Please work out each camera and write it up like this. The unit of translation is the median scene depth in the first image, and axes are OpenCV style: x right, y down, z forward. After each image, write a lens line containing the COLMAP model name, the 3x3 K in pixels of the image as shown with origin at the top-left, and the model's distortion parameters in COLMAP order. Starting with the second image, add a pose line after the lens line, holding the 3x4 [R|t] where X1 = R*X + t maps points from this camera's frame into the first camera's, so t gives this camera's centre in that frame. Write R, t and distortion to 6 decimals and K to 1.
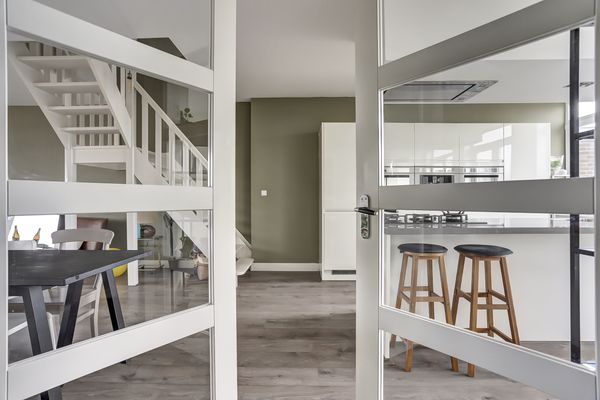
lens RADIAL K [[290.8, 0, 301.0], [0, 290.8, 201.8], [0, 0, 1]] dist [0.001767, -0.000207]
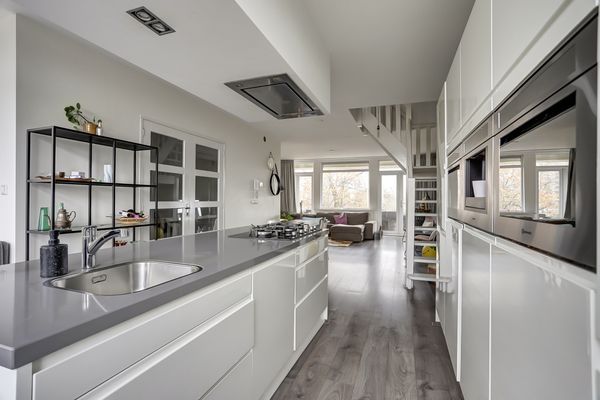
lens RADIAL K [[290.8, 0, 299.6], [0, 290.8, 197.5], [0, 0, 1]] dist [0.001767, -0.000207]
pose [[-0.318864, -0.004620, -0.947789, 0.889792], [-0.010198, 0.999947, -0.001443, -0.032377], [0.947746, 0.009206, -0.318894, 0.925823]]
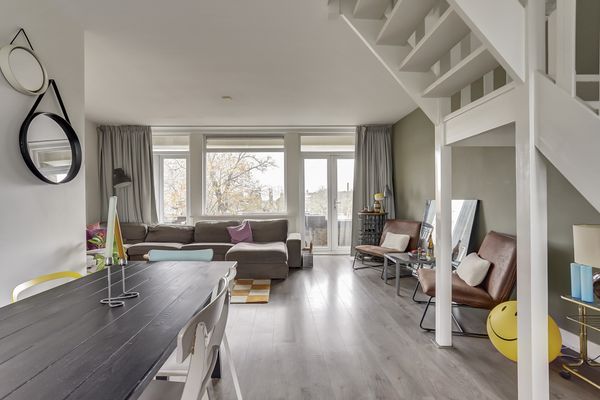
lens RADIAL K [[290.8, 0, 282.4], [0, 290.8, 204.4], [0, 0, 1]] dist [0.001767, -0.000207]
pose [[0.020812, 0.017298, -0.999634, -0.164770], [0.000493, 0.999850, 0.017312, -0.017145], [0.999783, -0.000853, 0.020801, 0.643867]]
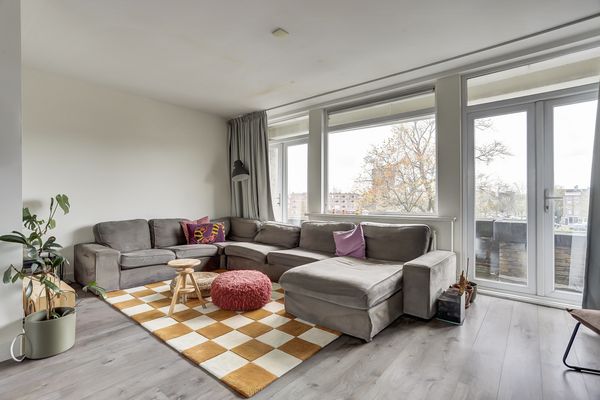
lens RADIAL K [[290.8, 0, 297.7], [0, 290.8, 198.5], [0, 0, 1]] dist [0.001767, -0.000207]
pose [[-0.615258, -0.001233, -0.788324, -0.716527], [-0.001778, 0.999998, -0.000176, 0.004919], [0.788323, 0.001294, -0.615260, 0.914364]]
